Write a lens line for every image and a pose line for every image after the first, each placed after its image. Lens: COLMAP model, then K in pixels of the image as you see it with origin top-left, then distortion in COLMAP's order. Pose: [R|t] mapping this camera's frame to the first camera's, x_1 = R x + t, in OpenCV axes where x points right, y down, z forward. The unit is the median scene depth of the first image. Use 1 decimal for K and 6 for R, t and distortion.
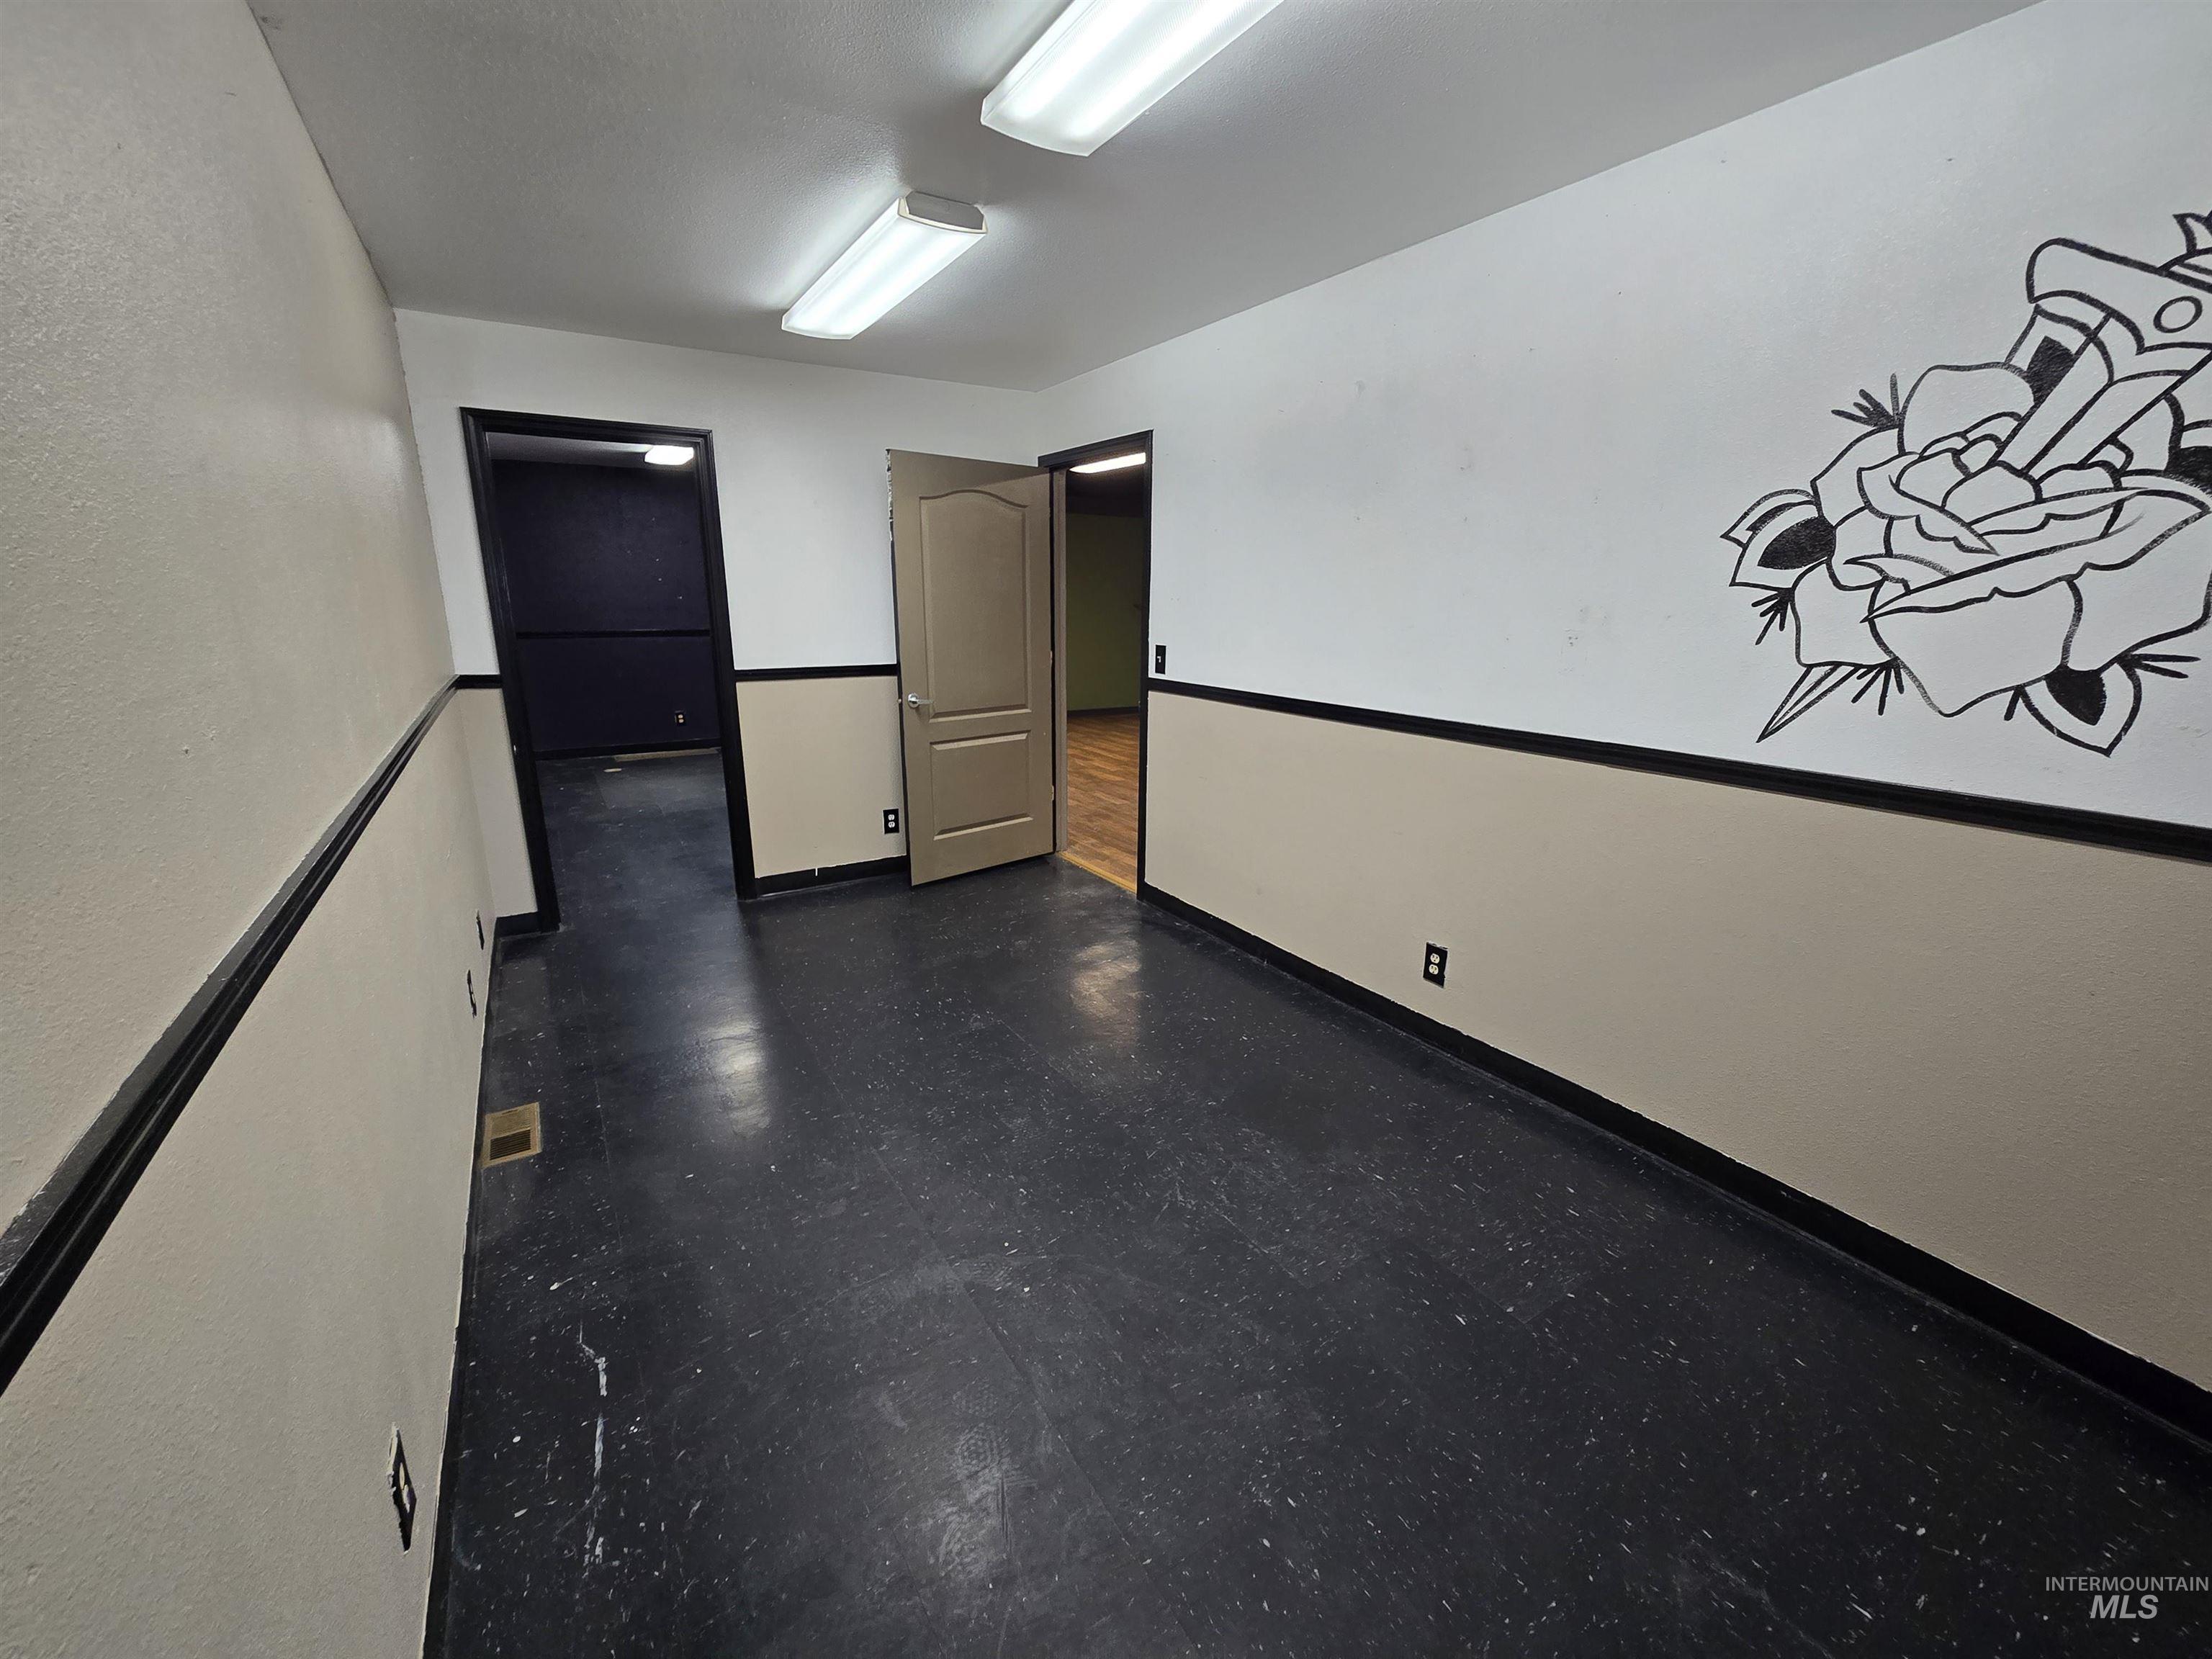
lens RADIAL K [[905.6, 0, 1121.0], [0, 905.6, 820.7], [0, 0, 1]] dist [0.001746, 0.000464]
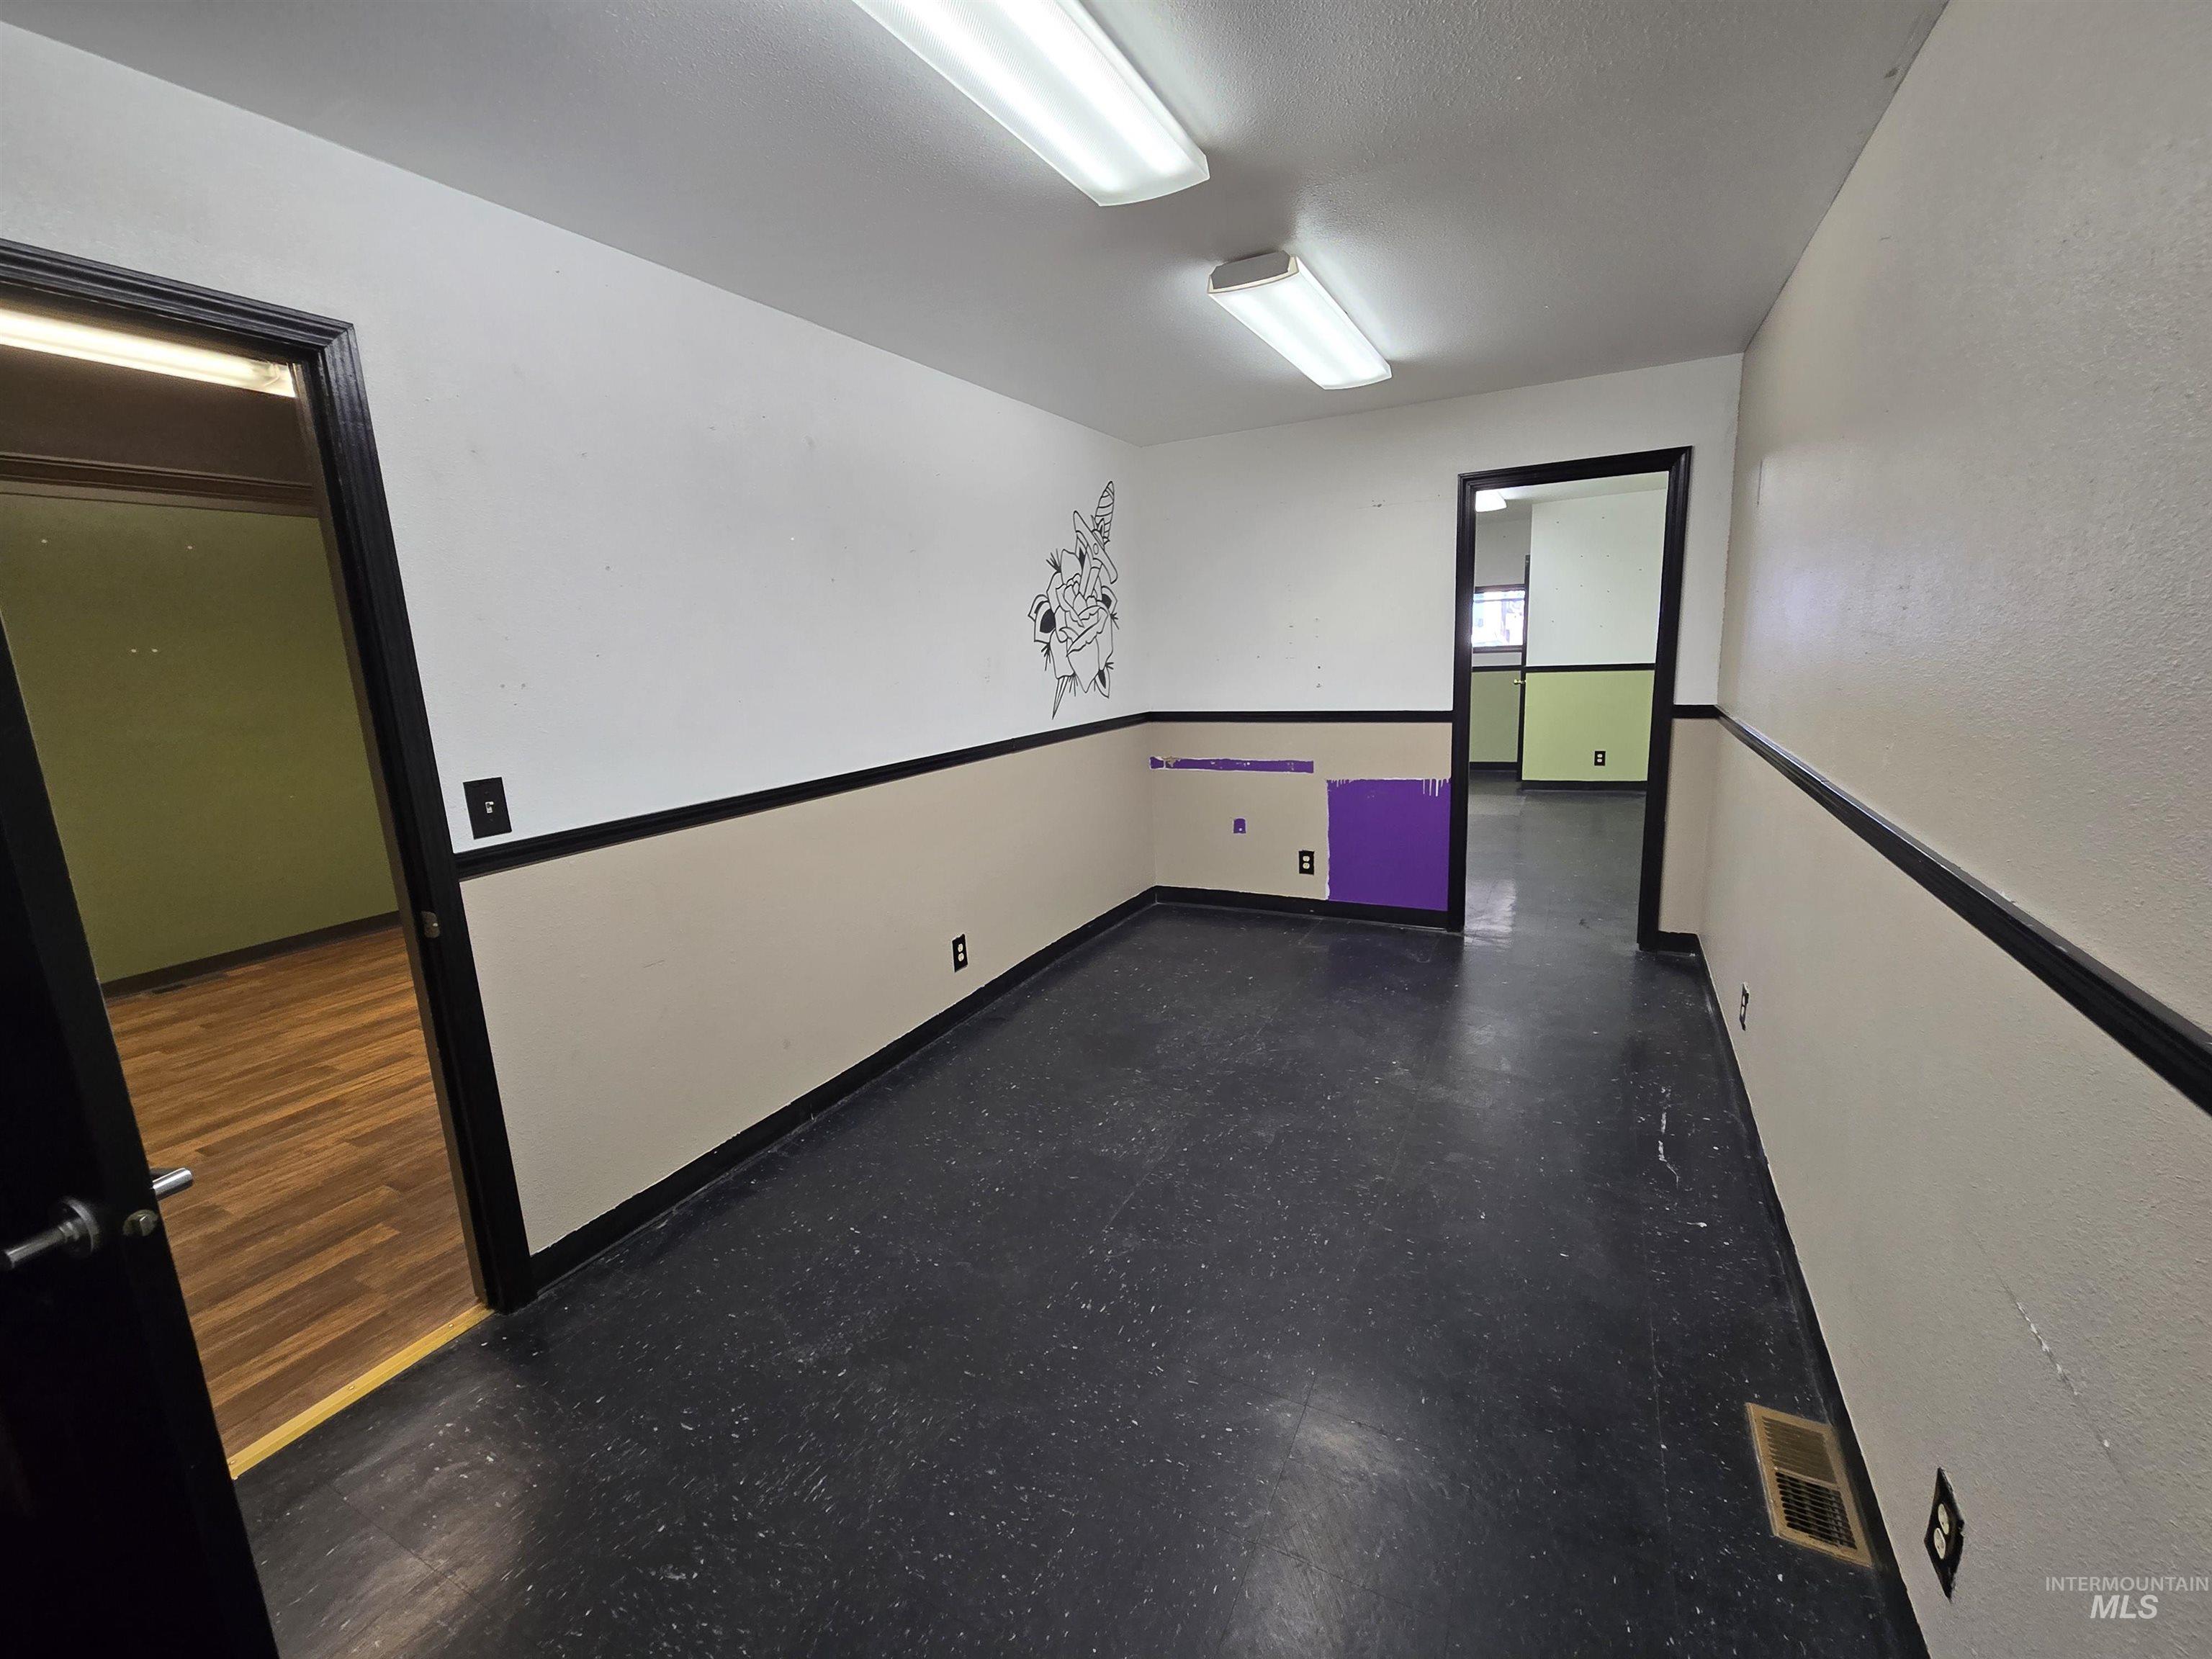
lens RADIAL K [[905.6, 0, 1121.0], [0, 905.6, 820.7], [0, 0, 1]] dist [0.001746, 0.000464]
pose [[-0.505845, -0.153692, 0.848822, -1.175966], [0.249874, 0.915707, 0.314712, -0.509005], [-0.825641, 0.371295, -0.424802, 1.953960]]
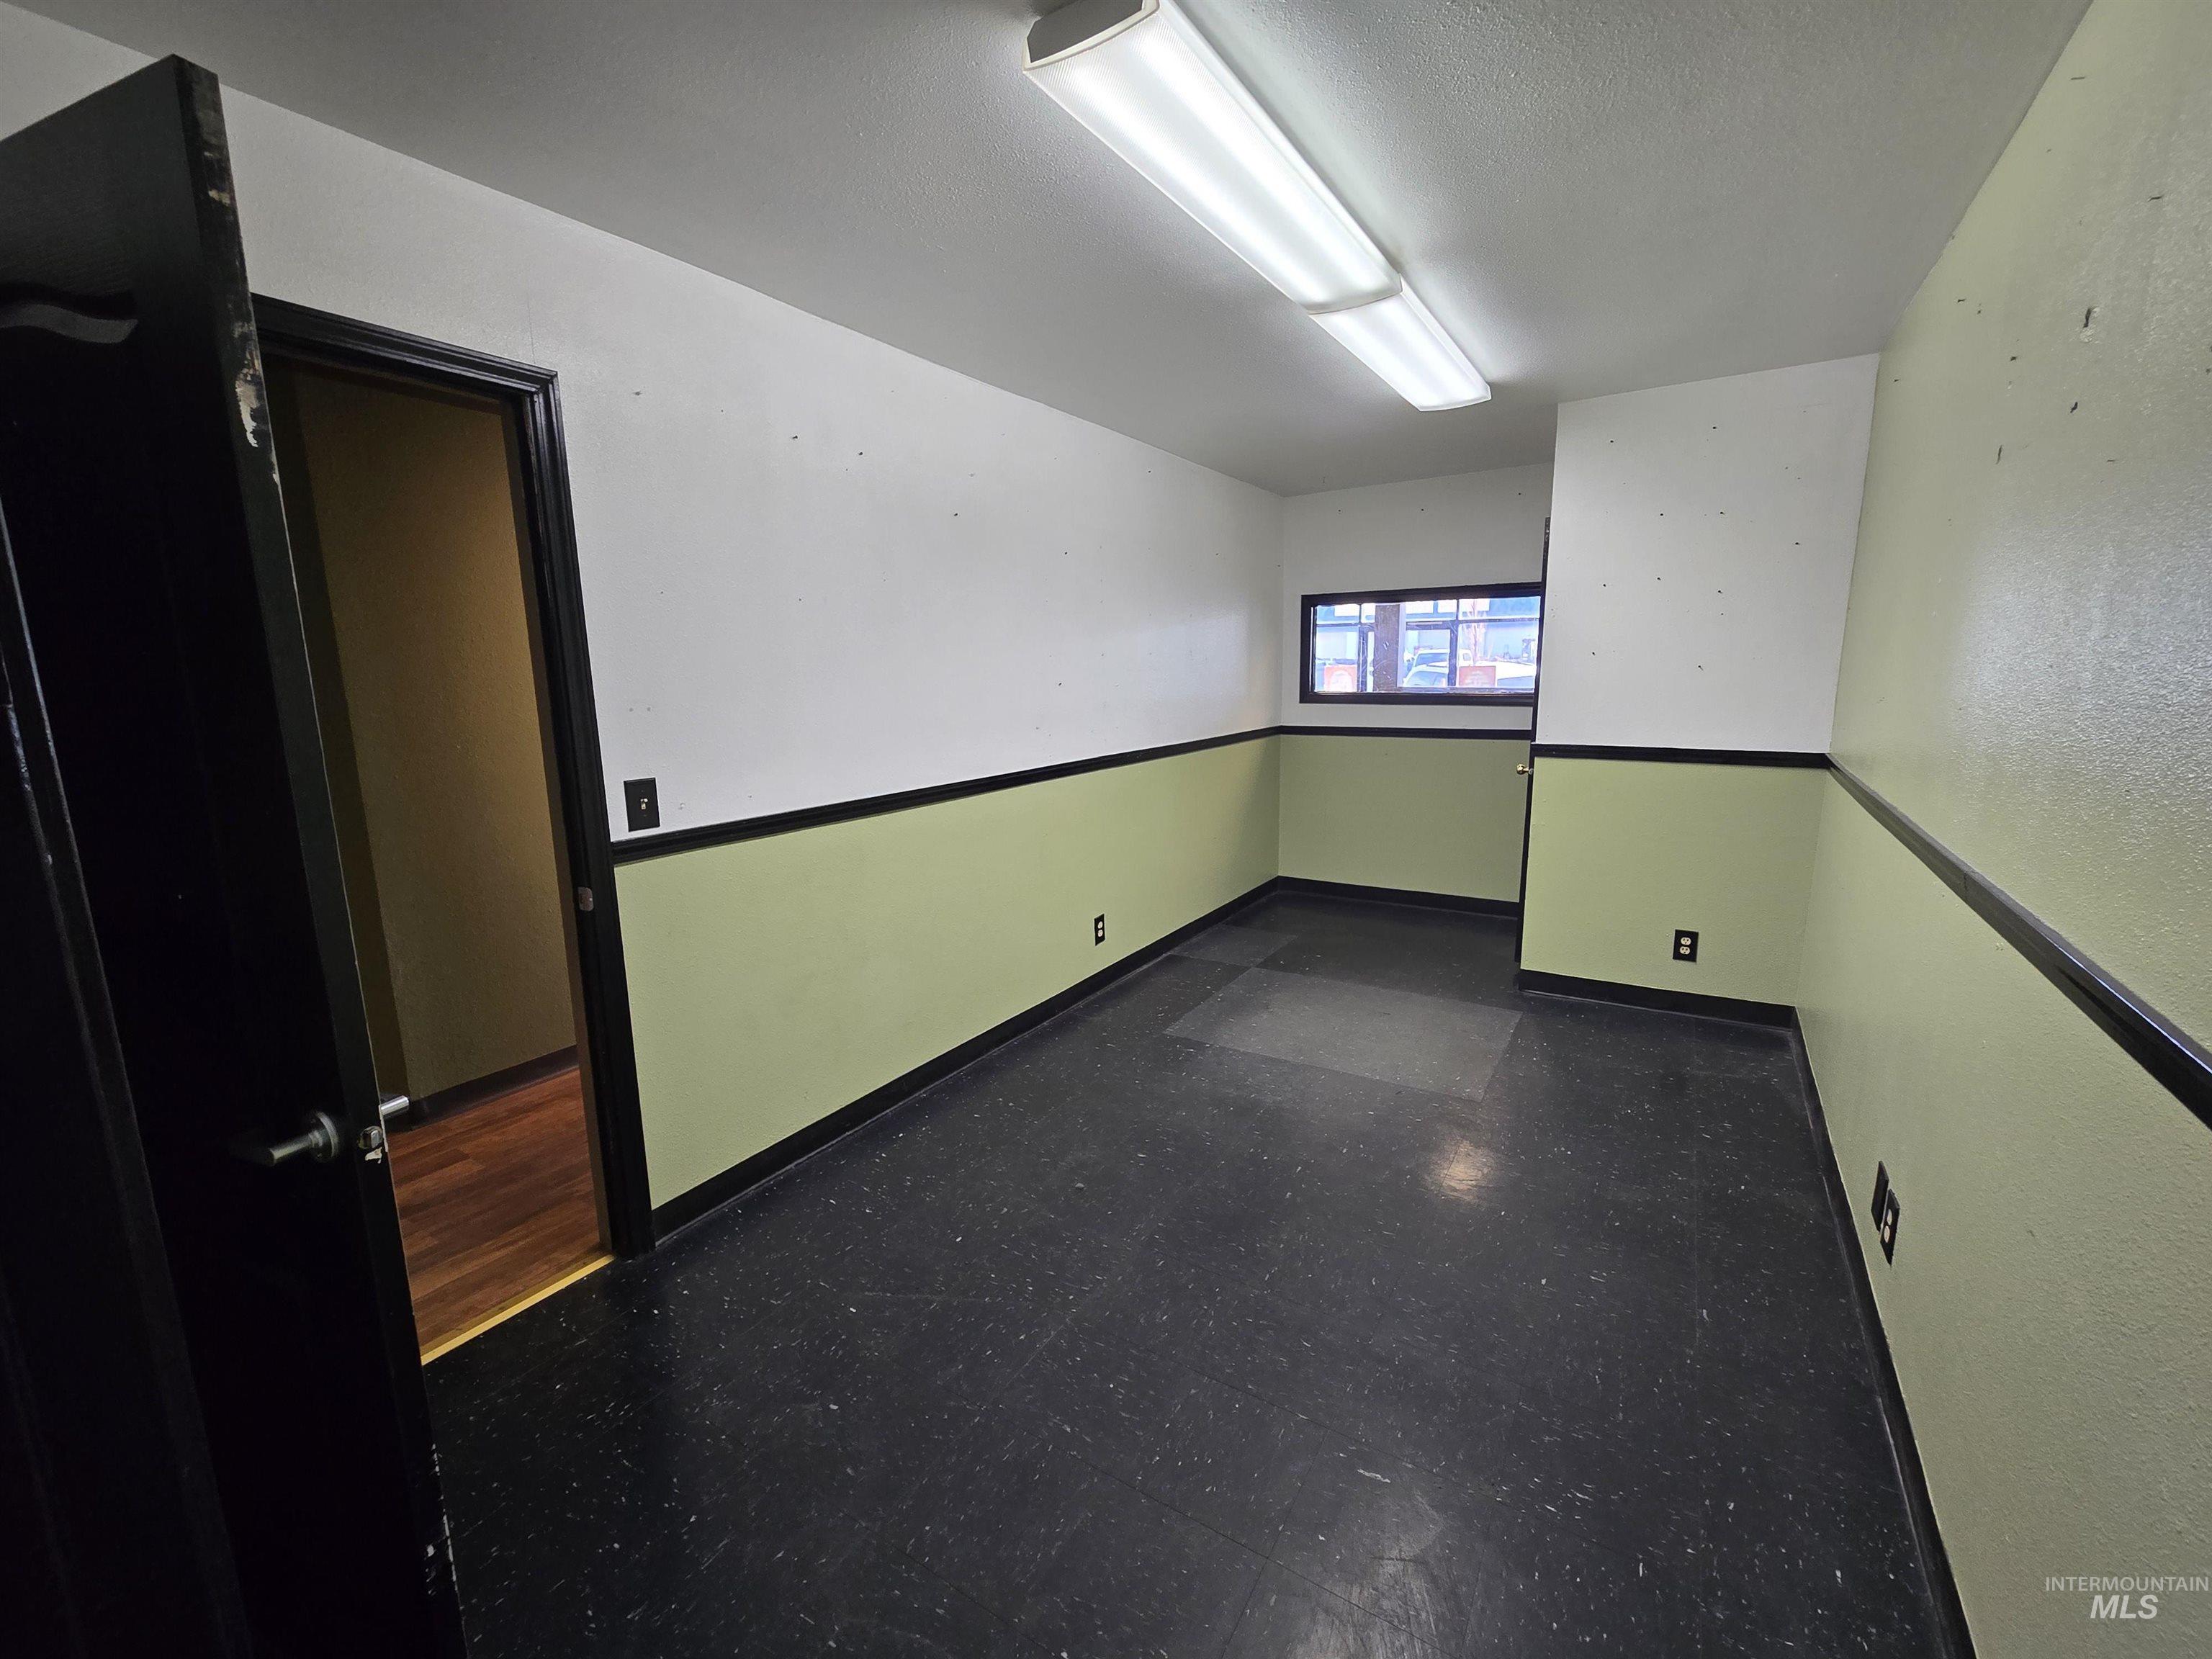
lens RADIAL K [[910.6, 0, 1079.1], [0, 910.6, 864.9], [0, 0, 1]] dist [0.024600, 0.000114]
pose [[-0.412420, -0.185323, 0.891944, -1.394244], [0.237669, 0.923294, 0.301731, -0.581831], [-0.879445, 0.336428, -0.336739, 2.273874]]
